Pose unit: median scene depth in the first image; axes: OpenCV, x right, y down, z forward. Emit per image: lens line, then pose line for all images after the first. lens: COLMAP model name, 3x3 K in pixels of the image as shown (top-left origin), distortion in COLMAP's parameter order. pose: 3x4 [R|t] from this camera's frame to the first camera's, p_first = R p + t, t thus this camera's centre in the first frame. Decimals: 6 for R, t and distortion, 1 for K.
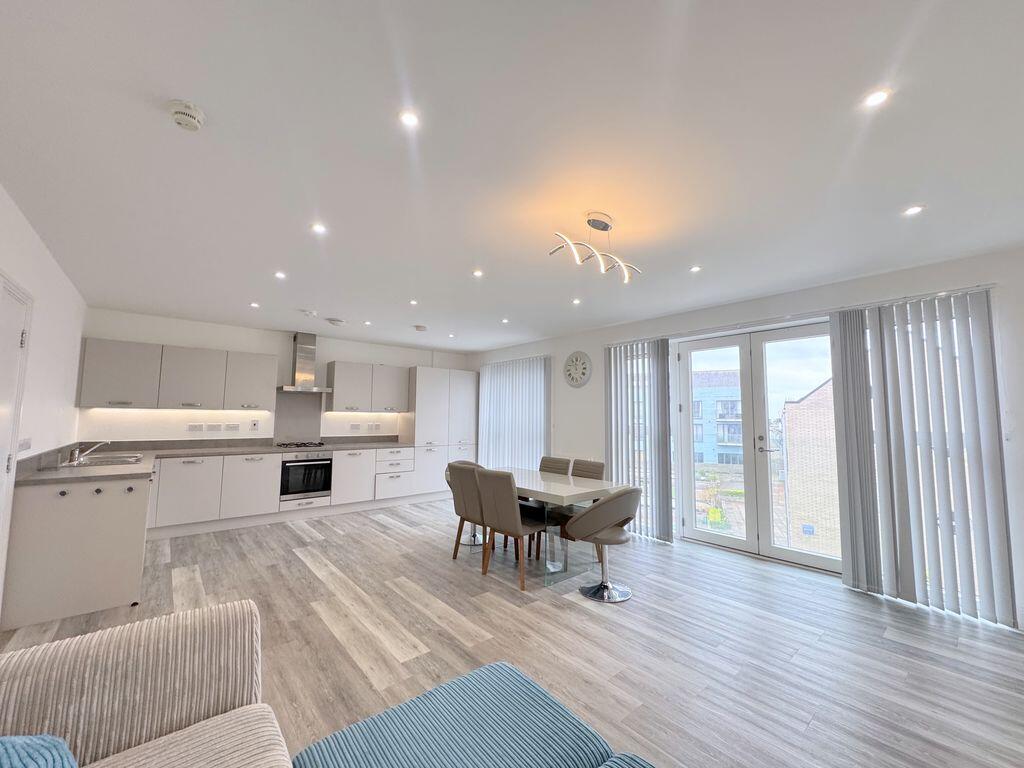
lens RADIAL K [[405.8, 0, 510.3], [0, 405.8, 385.6], [0, 0, 1]] dist [-0.004168, 0.000430]
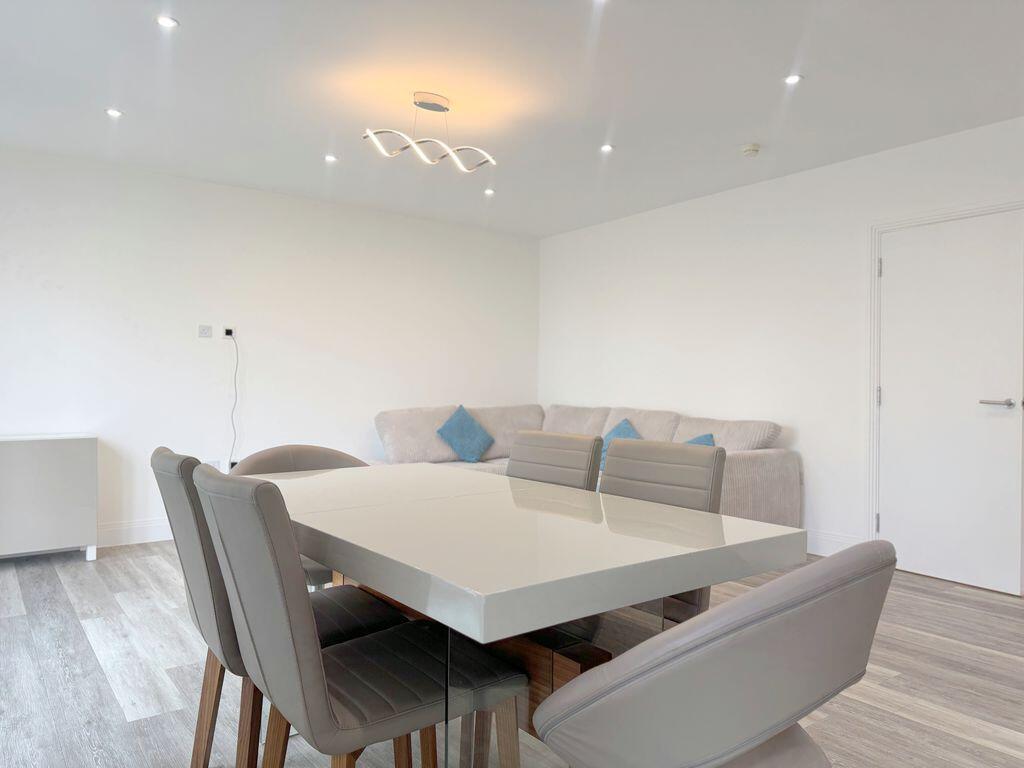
lens RADIAL K [[726.6, 0, 515.6], [0, 726.6, 385.2], [0, 0, 1]] dist [0.035589, -0.006848]
pose [[-0.997738, -0.013152, 0.065931, -0.033824], [-0.018345, 0.996722, -0.078795, 0.157406], [-0.064678, -0.079826, -0.994708, 1.264412]]
